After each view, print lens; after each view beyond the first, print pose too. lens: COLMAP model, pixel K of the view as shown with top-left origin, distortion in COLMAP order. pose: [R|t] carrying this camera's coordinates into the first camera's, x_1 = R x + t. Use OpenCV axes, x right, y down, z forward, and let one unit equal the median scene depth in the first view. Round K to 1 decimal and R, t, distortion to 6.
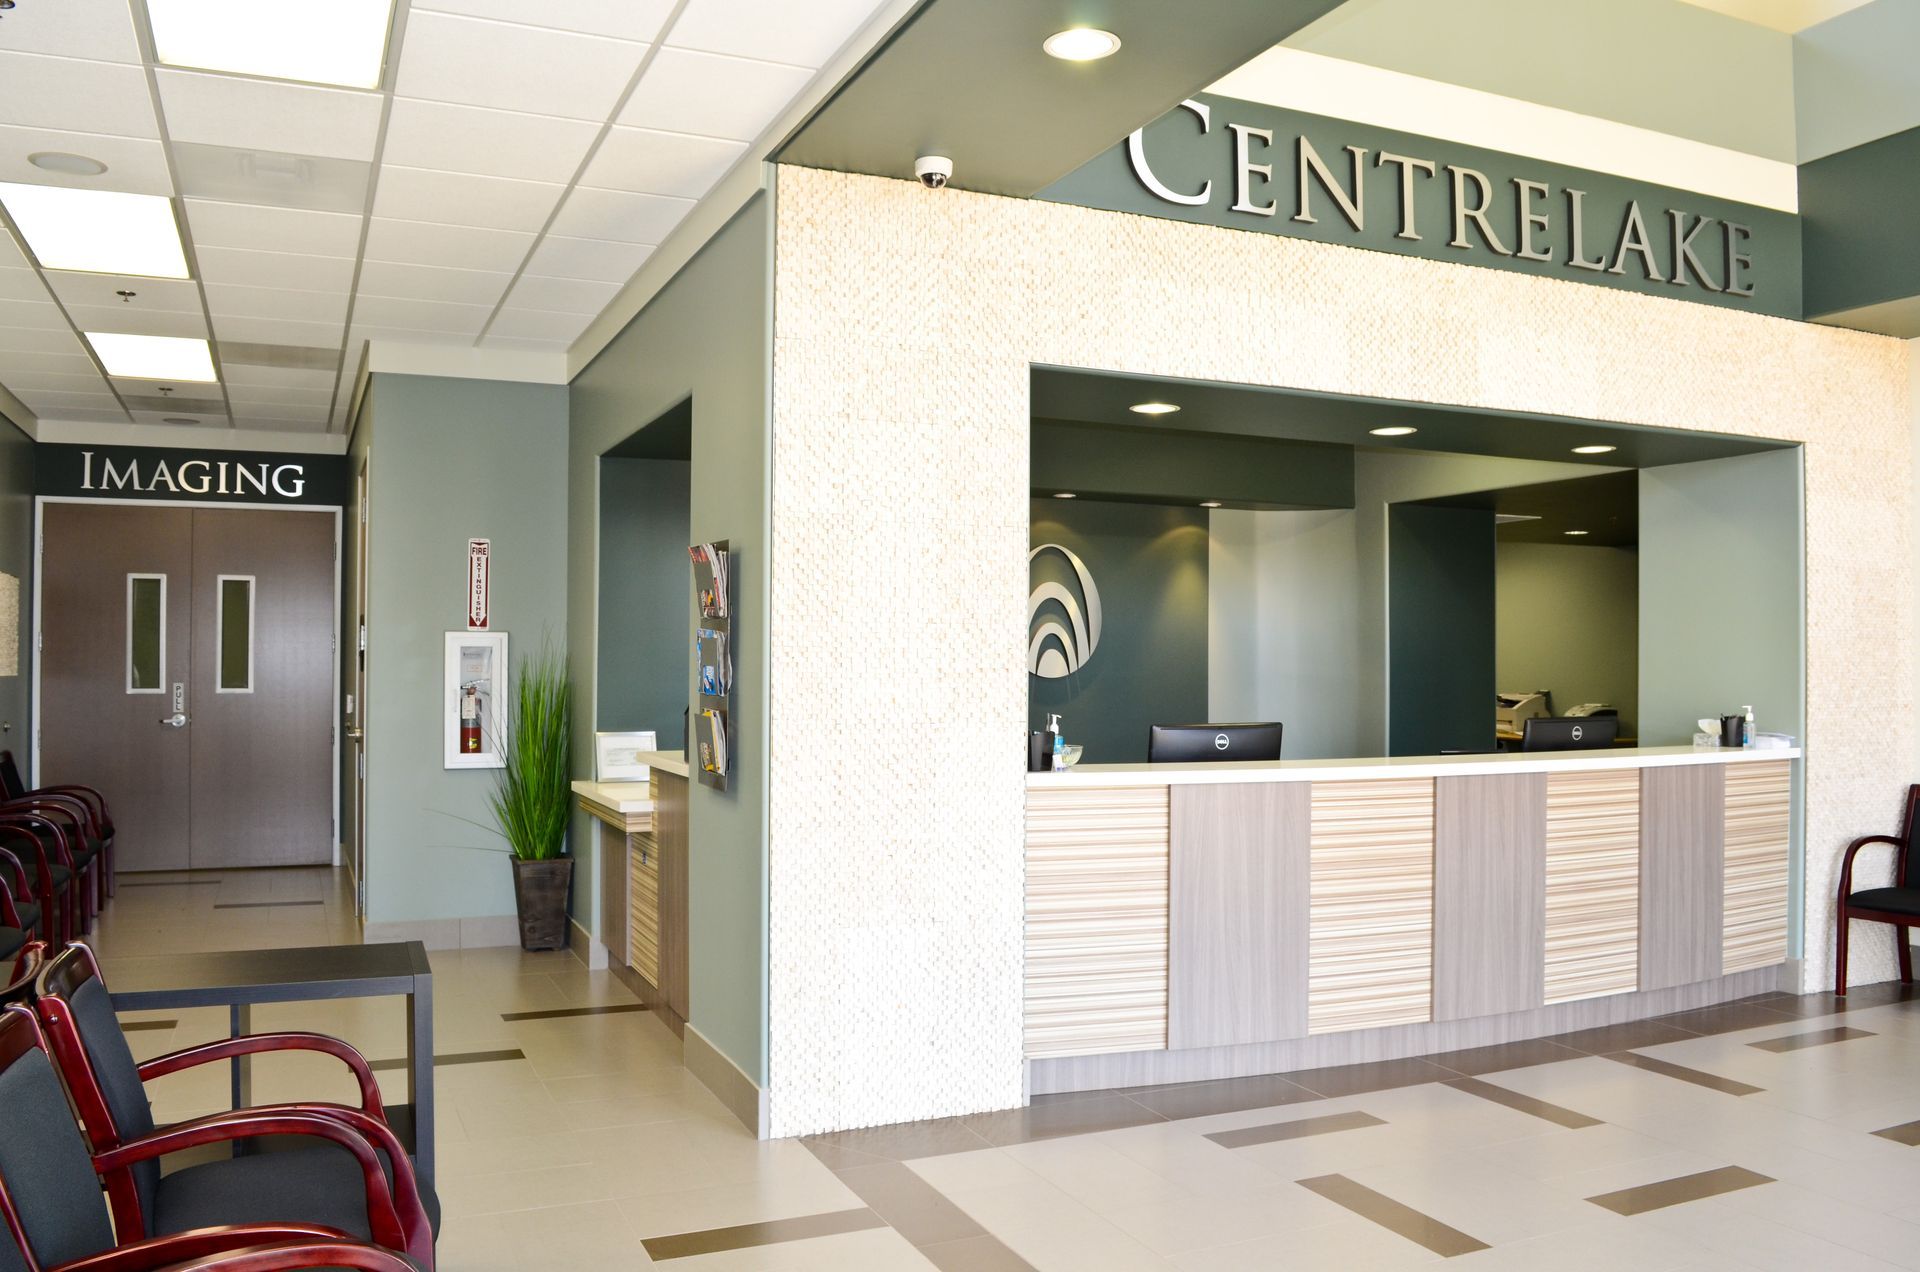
lens RADIAL K [[1516.7, 0, 945.2], [0, 1516.7, 642.1], [0, 0, 1]] dist [-0.097465, 0.025822]
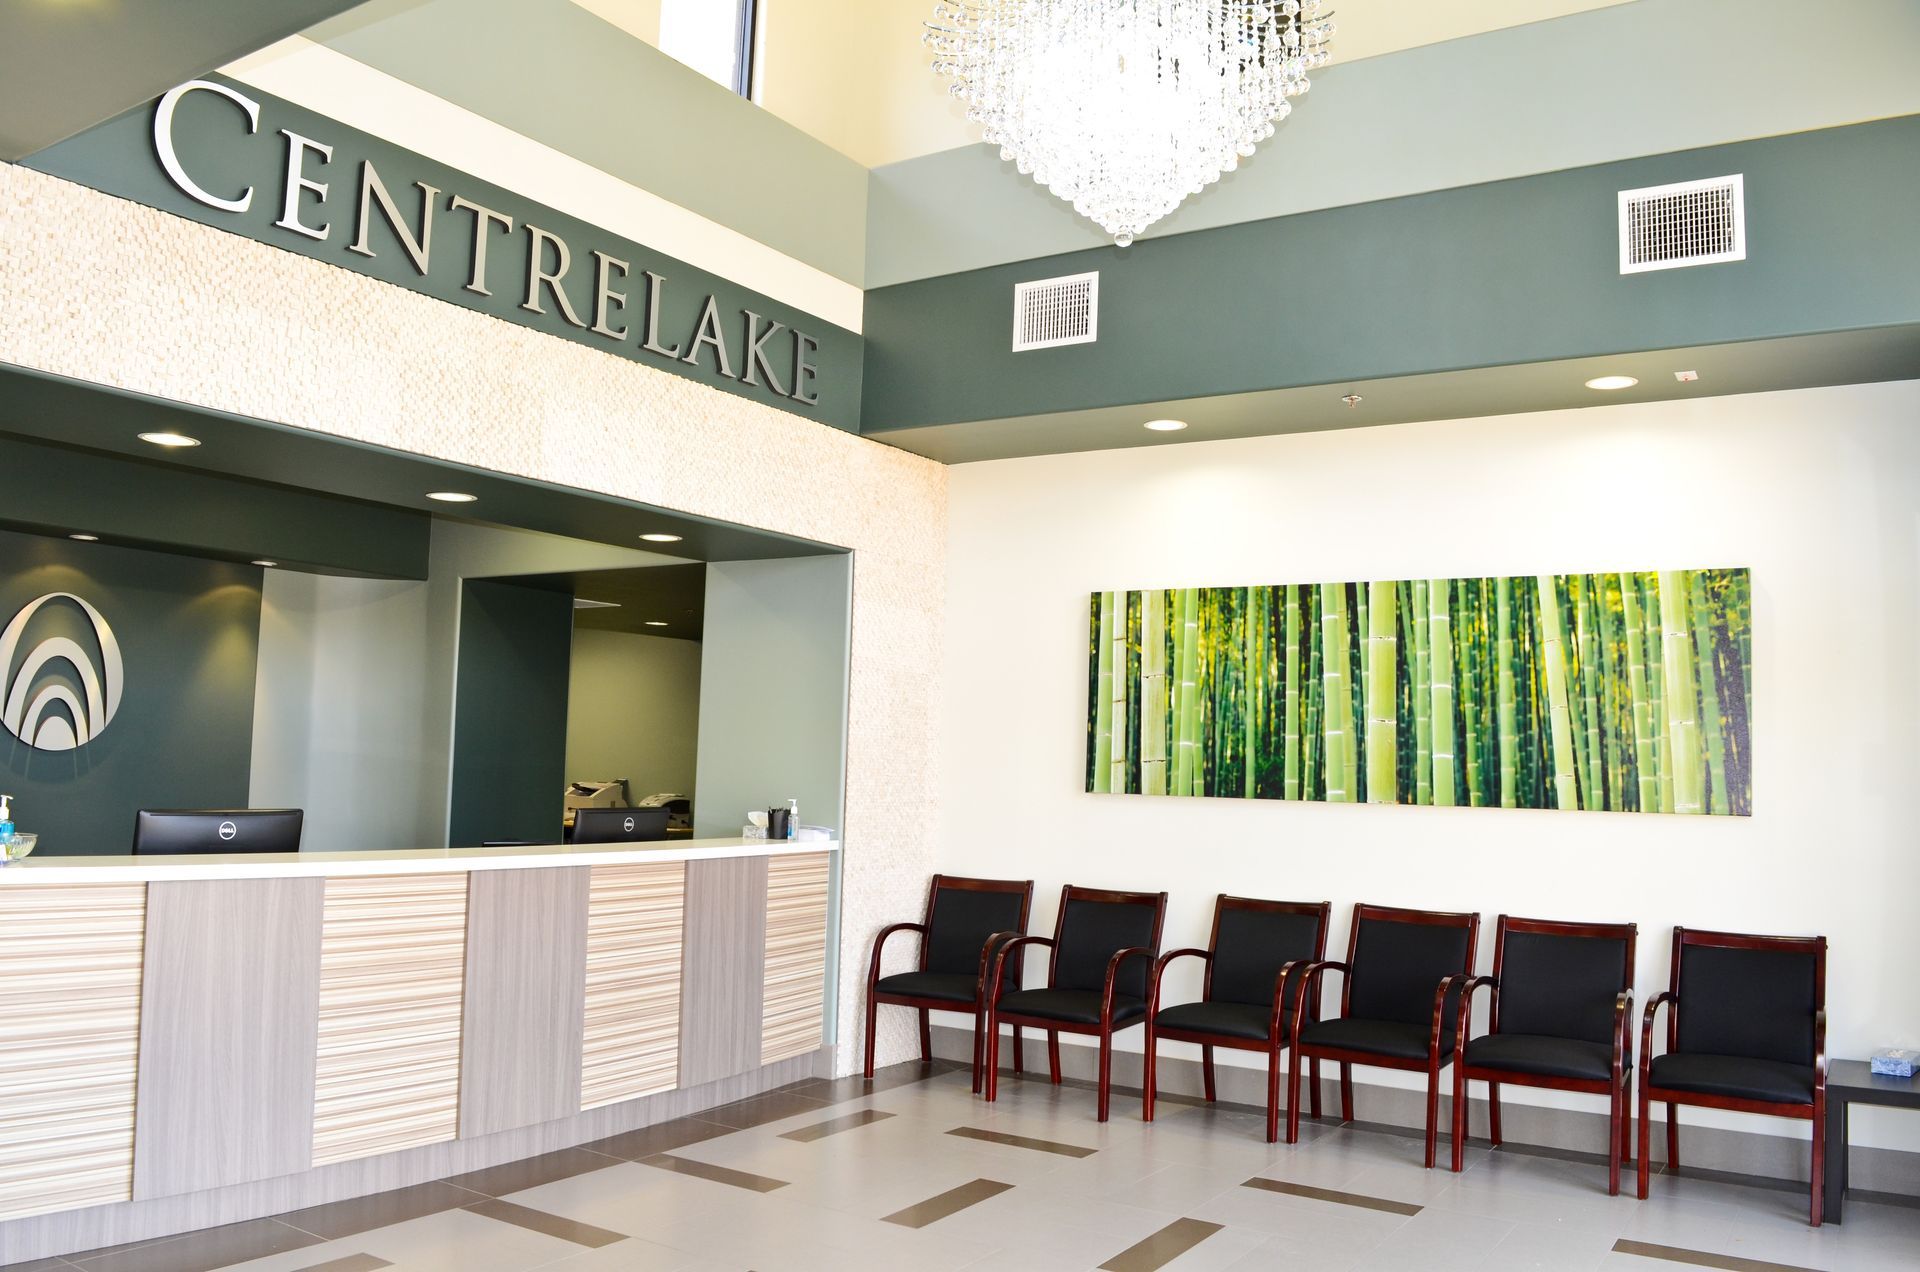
lens RADIAL K [[1516.7, 0, 945.2], [0, 1516.7, 642.1], [0, 0, 1]] dist [-0.097465, 0.025822]
pose [[0.838311, 0.065366, 0.541259, 0.063646], [-0.035062, 0.997195, -0.066124, 0.000048], [-0.544063, 0.036455, 0.838252, 0.062909]]
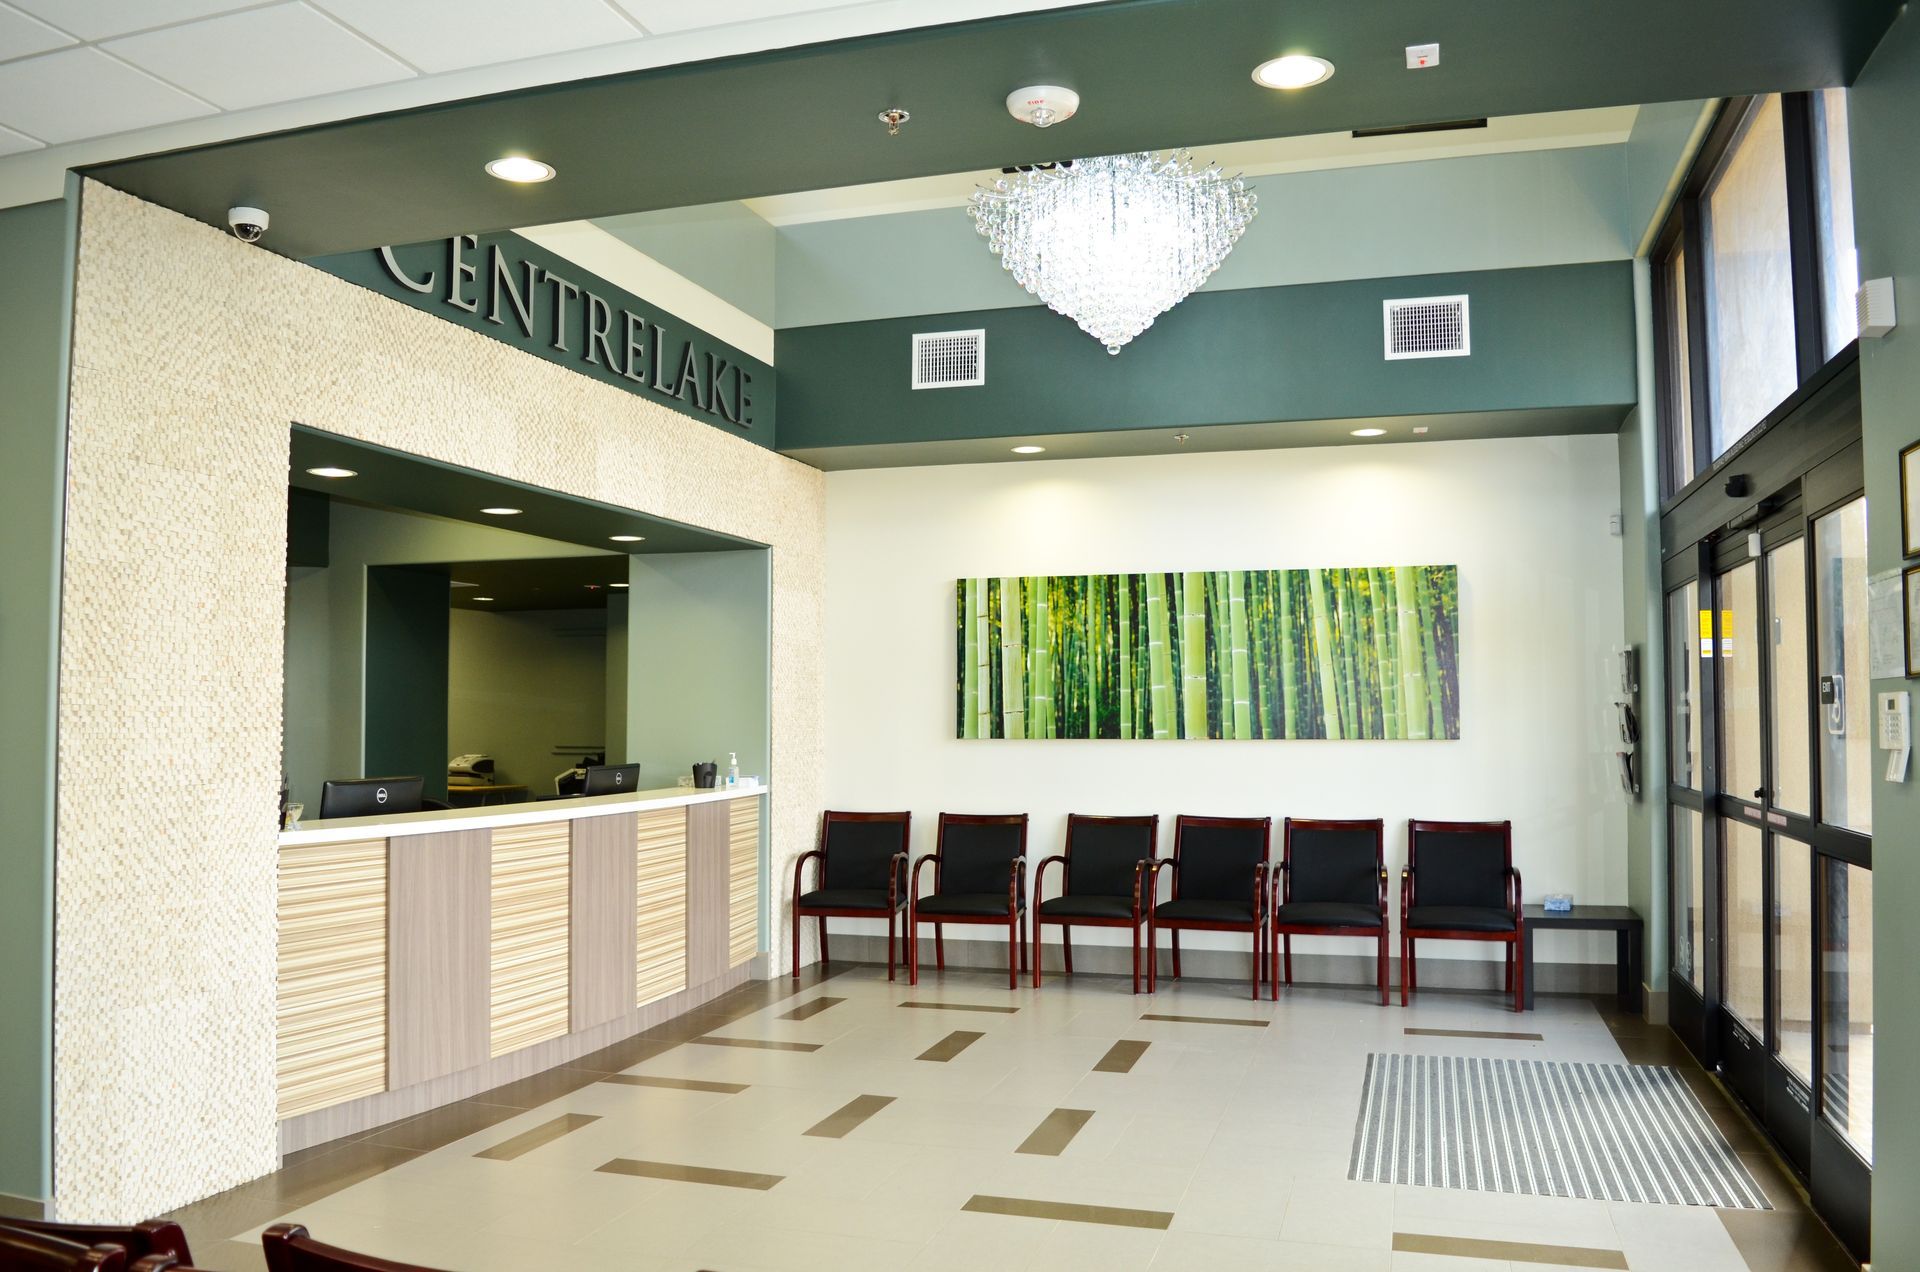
lens RADIAL K [[1516.7, 0, 945.2], [0, 1516.7, 642.1], [0, 0, 1]] dist [-0.097465, 0.025822]
pose [[0.661003, 0.032394, 0.749684, -0.353177], [-0.006221, 0.999270, -0.037694, -0.003869], [-0.750358, 0.020252, 0.660722, 0.020157]]
